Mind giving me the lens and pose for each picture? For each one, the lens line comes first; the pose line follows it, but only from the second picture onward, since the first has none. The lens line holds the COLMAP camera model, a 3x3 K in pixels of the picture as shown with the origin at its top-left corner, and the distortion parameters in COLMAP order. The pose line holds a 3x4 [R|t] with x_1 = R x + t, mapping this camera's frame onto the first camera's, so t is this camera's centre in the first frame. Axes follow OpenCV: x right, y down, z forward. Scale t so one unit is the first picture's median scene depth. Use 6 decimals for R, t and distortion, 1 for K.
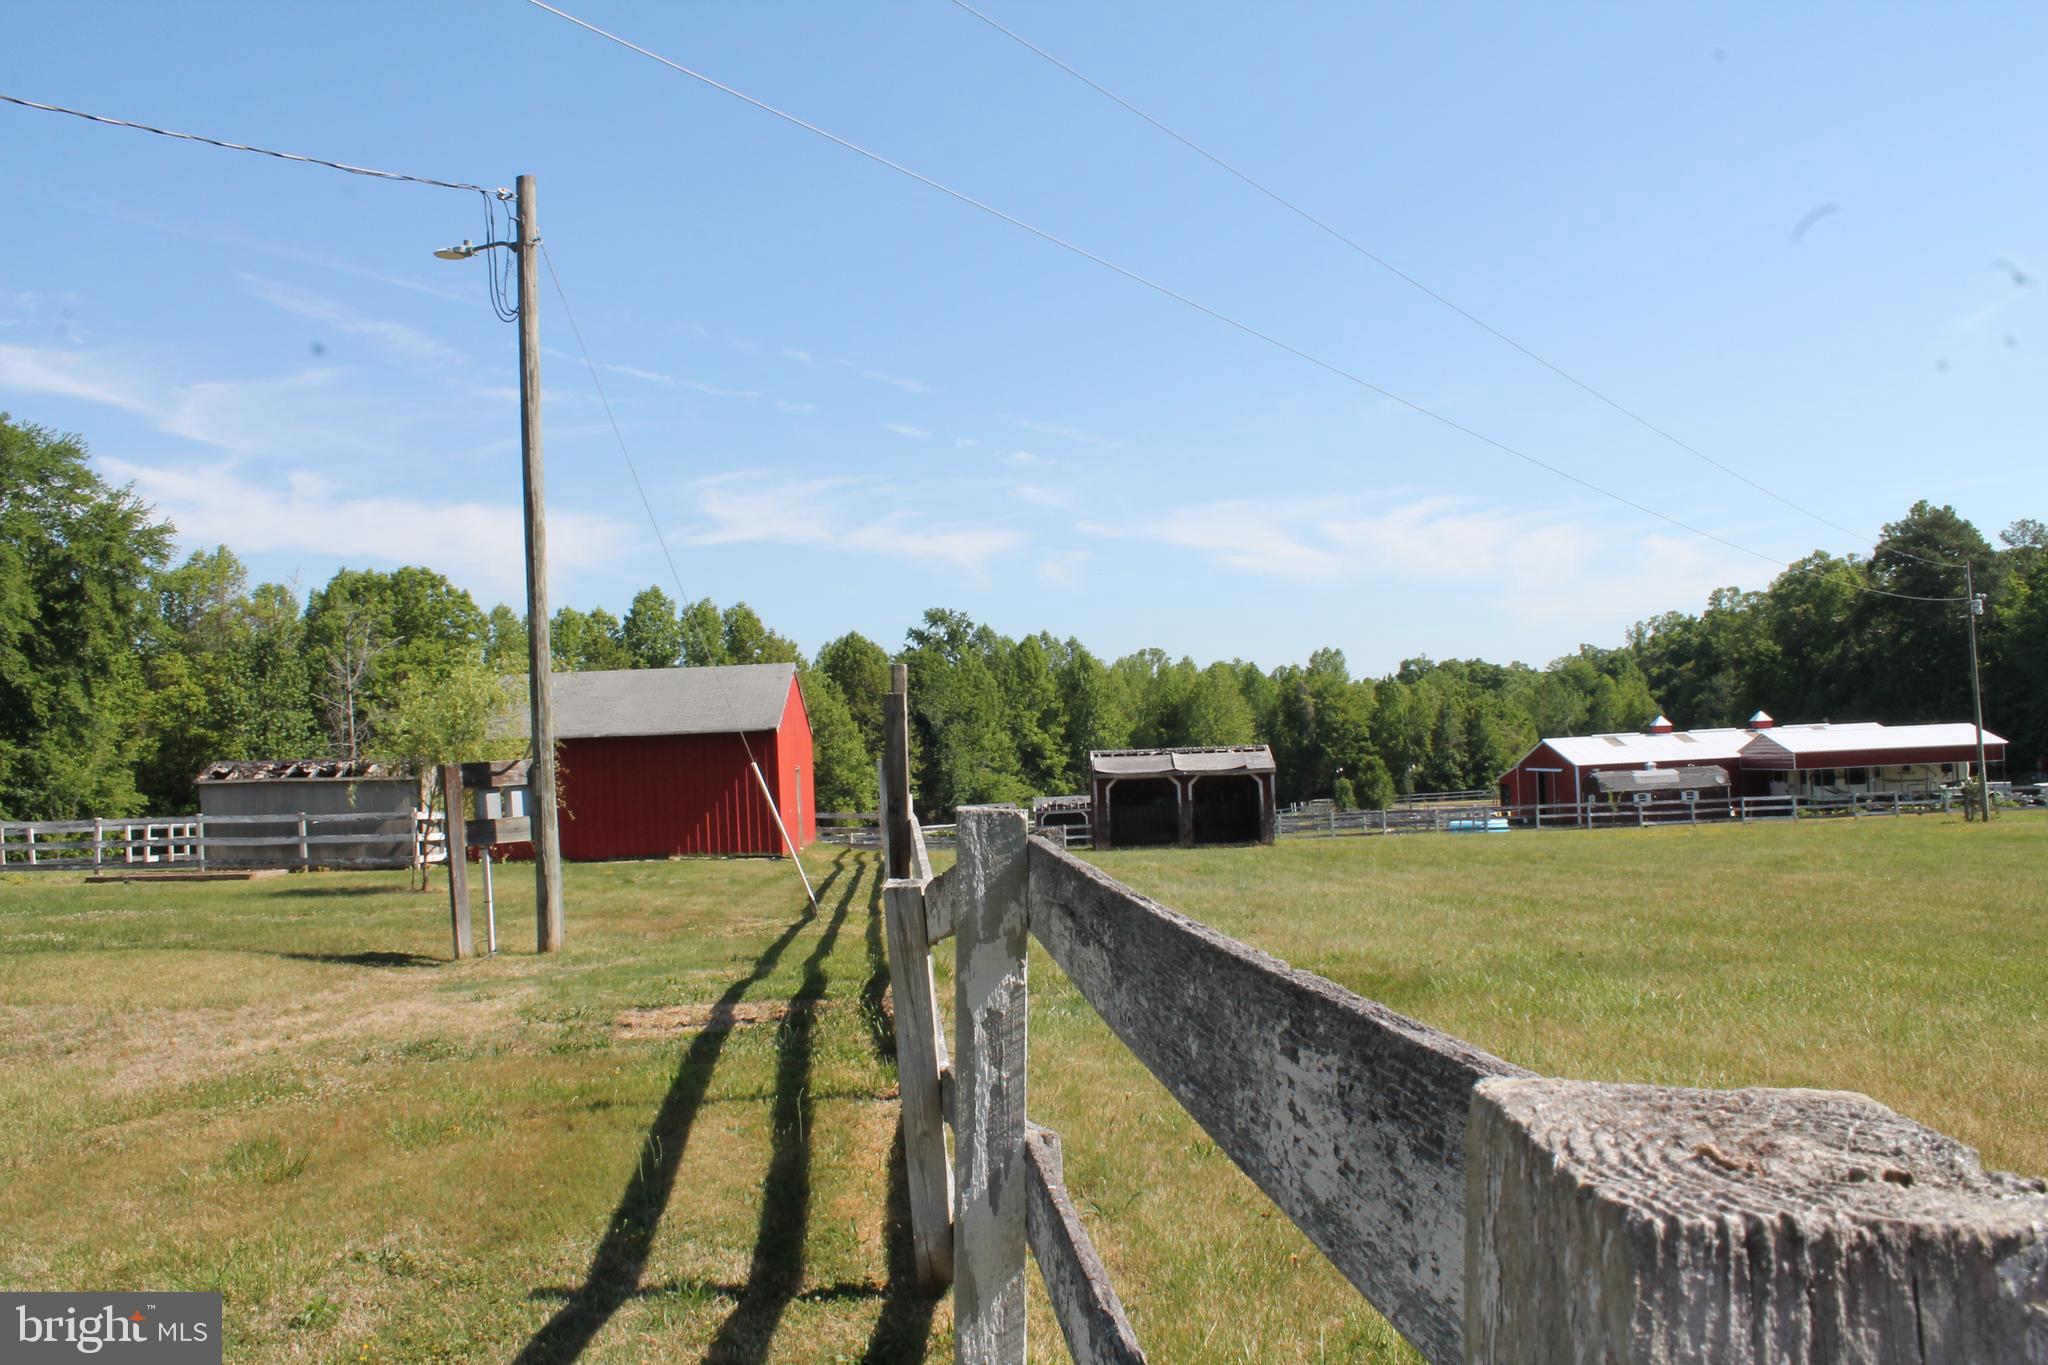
lens RADIAL K [[1721.5, 0, 1011.3], [0, 1721.5, 653.5], [0, 0, 1]] dist [-0.164147, 0.142505]
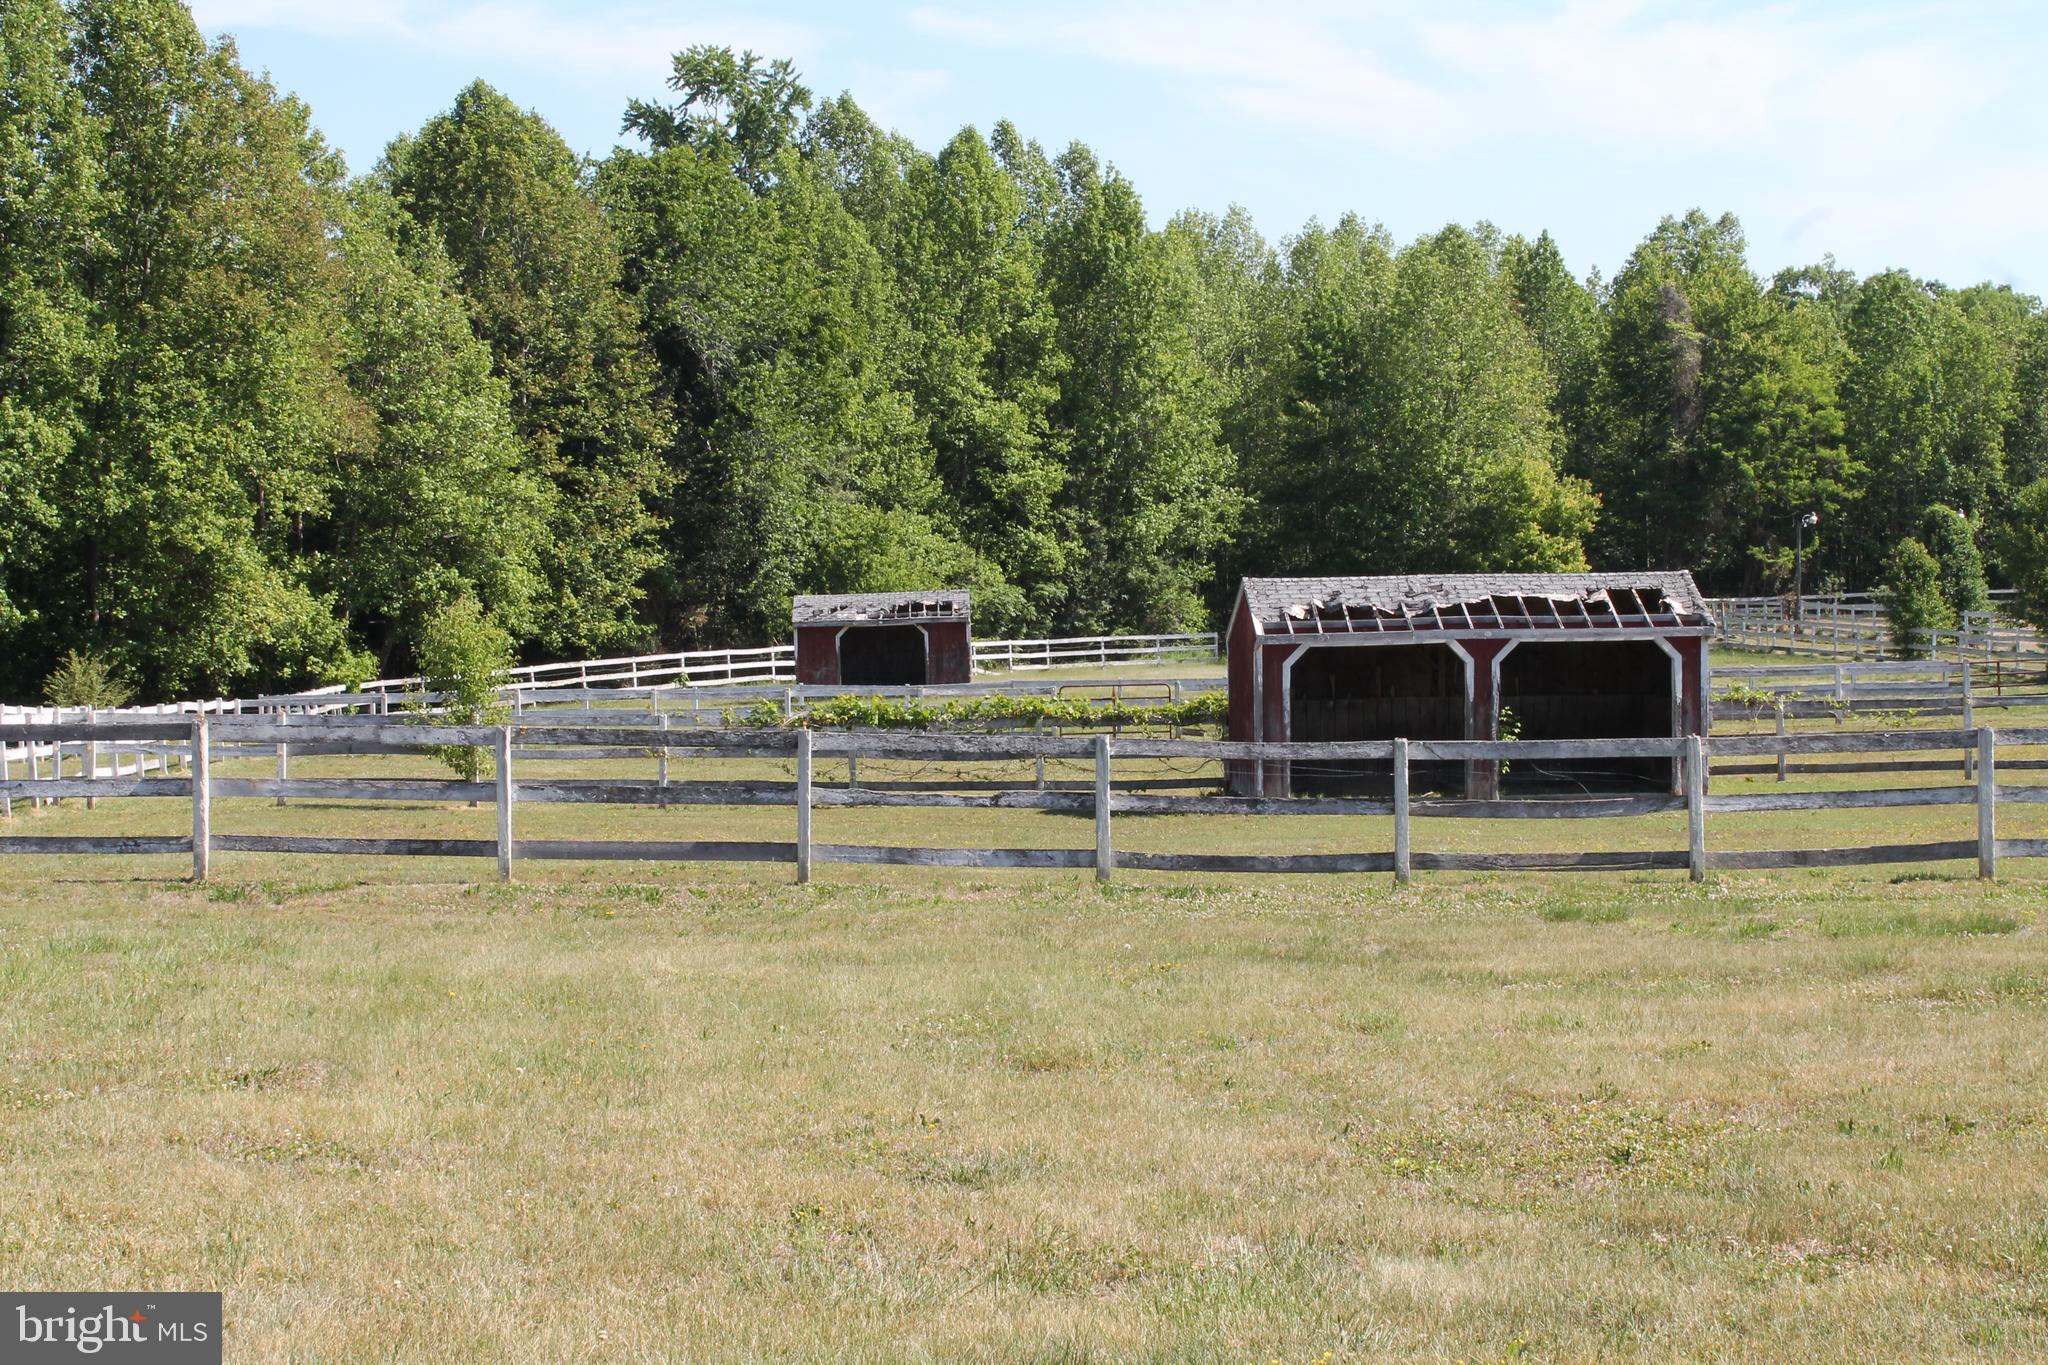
lens RADIAL K [[3457.8, 0, 1017.8], [0, 3457.8, 692.8], [0, 0, 1]] dist [0.001790, 0.000000]
pose [[0.997188, 0.017699, 0.072816, -0.029757], [-0.026079, 0.992931, 0.115794, 0.023052], [-0.070252, -0.117367, 0.990601, 0.268102]]
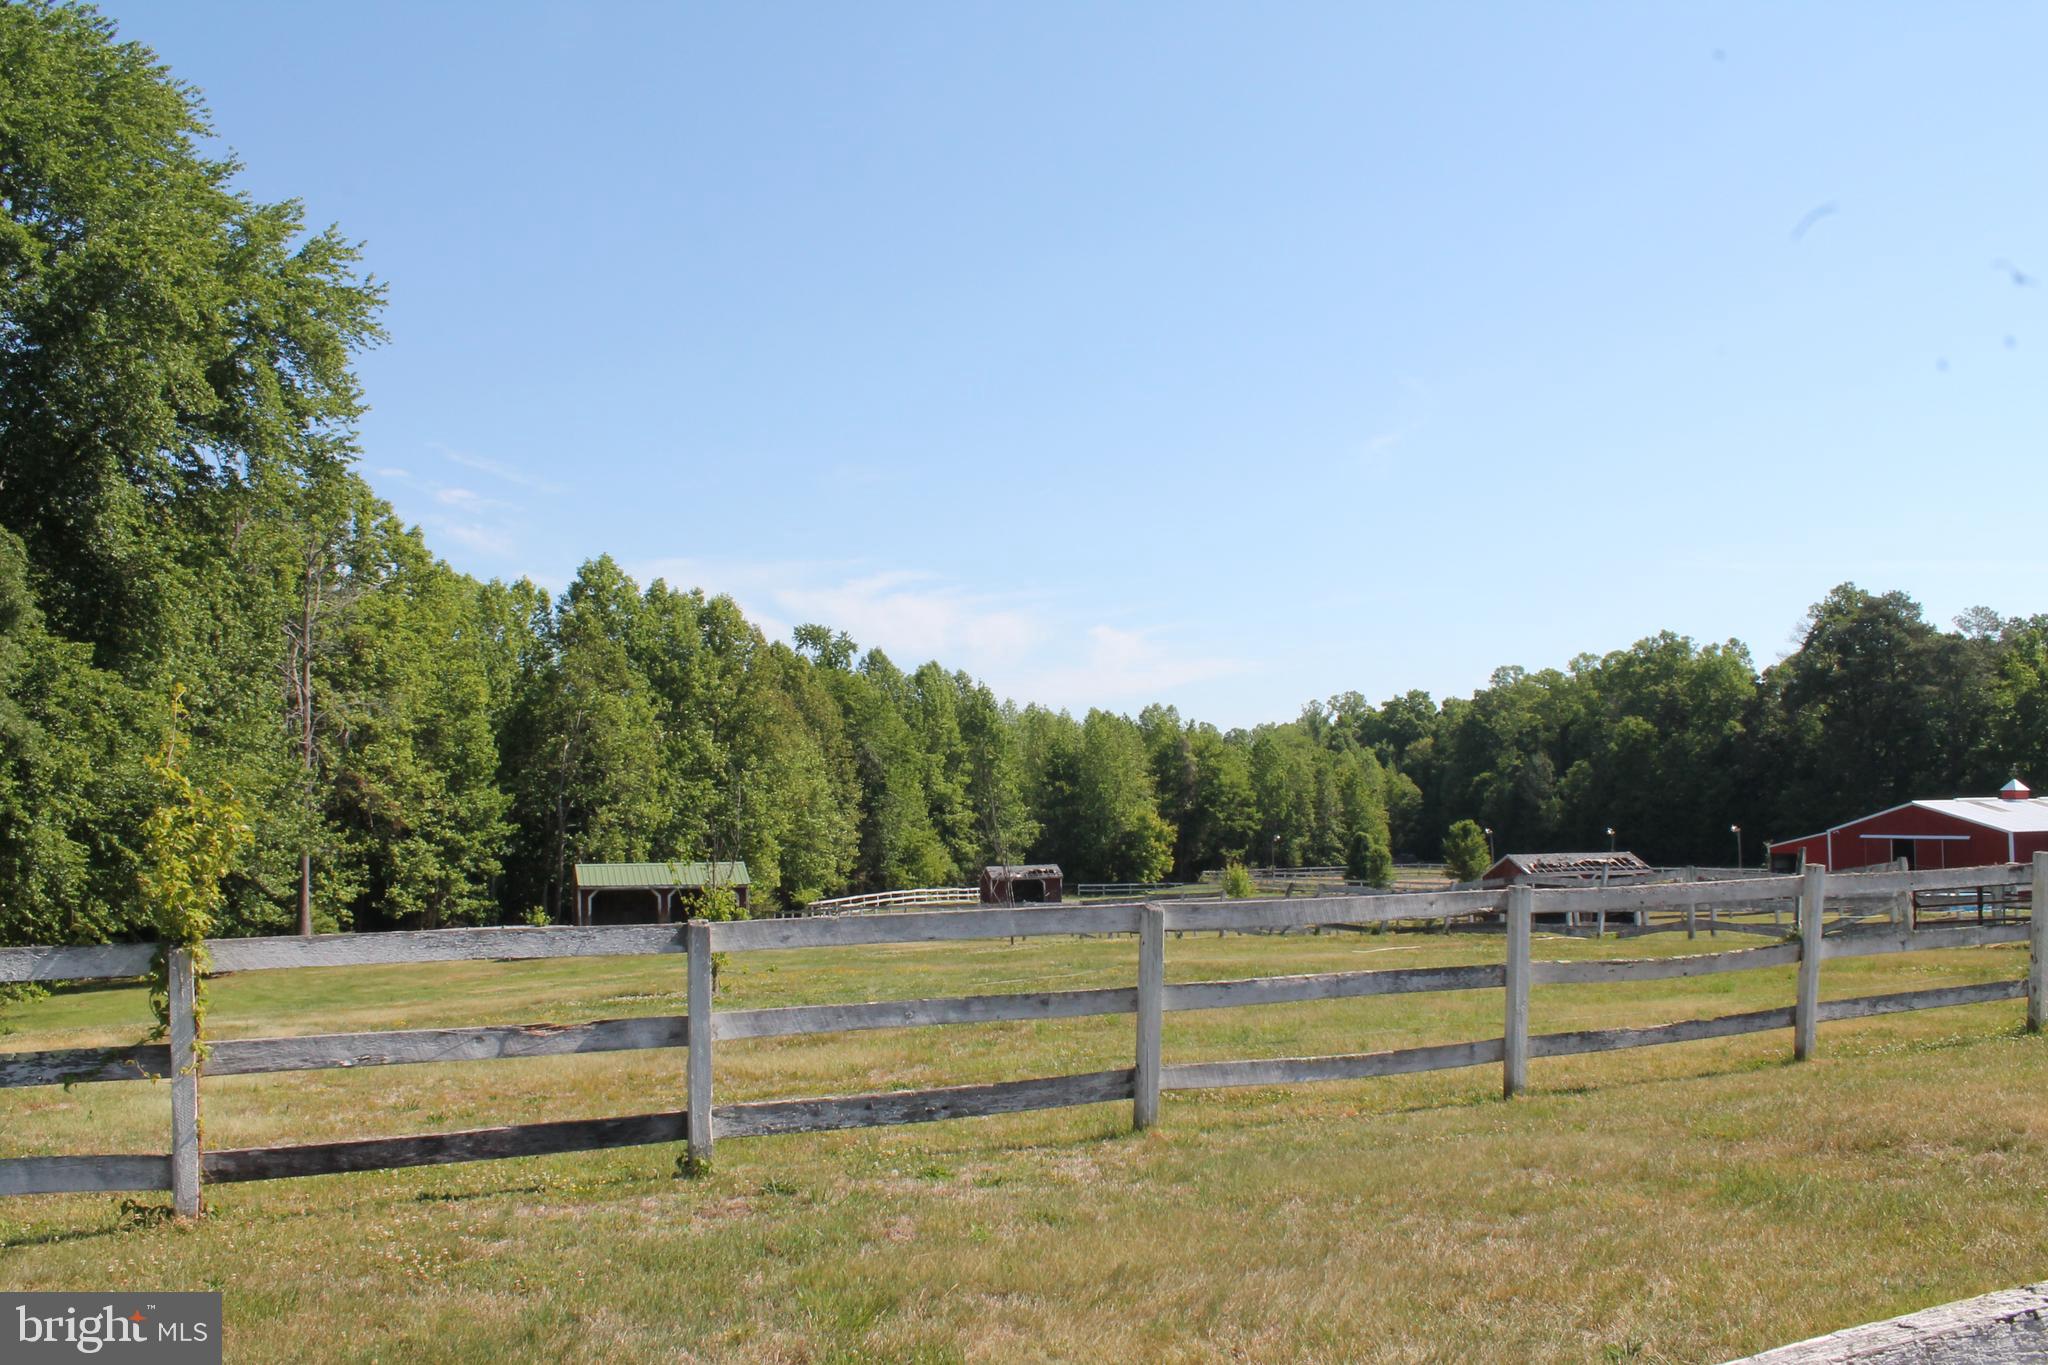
lens RADIAL K [[1721.5, 0, 1024.7], [0, 1721.5, 679.0], [0, 0, 1]] dist [-0.164147, 0.142505]
pose [[0.942727, 0.060681, 0.327999, -0.219919], [-0.051958, 0.998025, -0.035301, 0.023955], [-0.329493, 0.016237, 0.944018, 0.203435]]
